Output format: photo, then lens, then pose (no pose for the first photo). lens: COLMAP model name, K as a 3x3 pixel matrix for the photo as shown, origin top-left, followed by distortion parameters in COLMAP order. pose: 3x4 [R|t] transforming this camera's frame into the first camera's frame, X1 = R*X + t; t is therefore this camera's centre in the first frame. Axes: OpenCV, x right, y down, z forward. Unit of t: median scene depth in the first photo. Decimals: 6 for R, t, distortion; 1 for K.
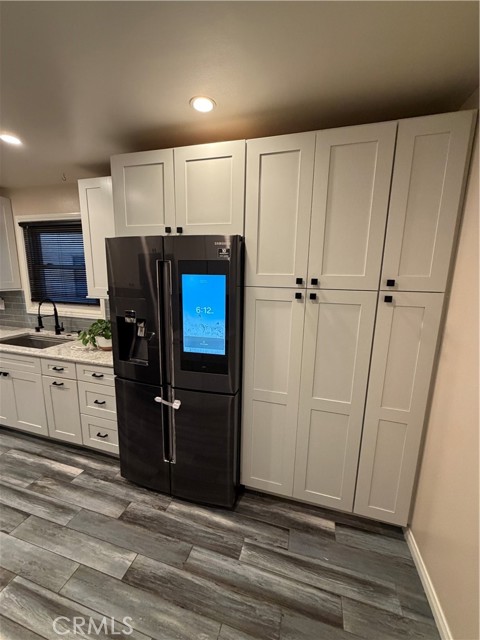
lens RADIAL K [[255.1, 0, 240.9], [0, 255.1, 323.5], [0, 0, 1]] dist [0.000309, -0.000083]
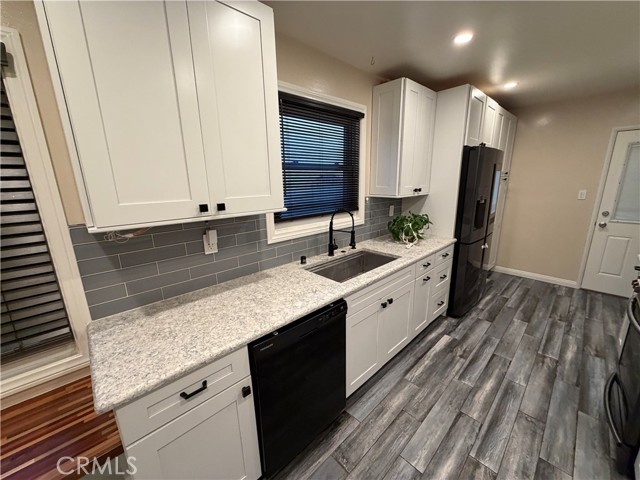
lens RADIAL K [[255.1, 0, 319.5], [0, 255.1, 239.5], [0, 0, 1]] dist [0.000309, -0.000083]
pose [[0.501433, -0.229189, 0.834288, -1.869369], [0.182085, 0.970634, 0.157206, -0.179980], [-0.845819, 0.073083, 0.528440, 0.838478]]
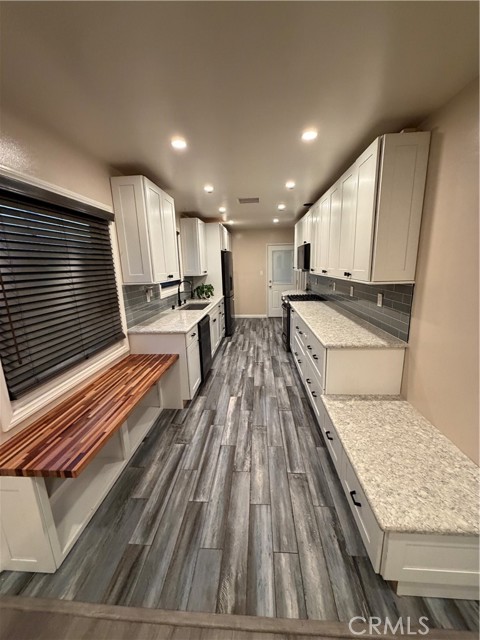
lens RADIAL K [[255.1, 0, 241.0], [0, 255.1, 320.2], [0, 0, 1]] dist [0.000309, -0.000083]
pose [[-0.216915, -0.221774, 0.950665, -3.021411], [0.198280, 0.943542, 0.265355, -0.274424], [-0.955842, 0.246057, -0.160695, 1.250437]]
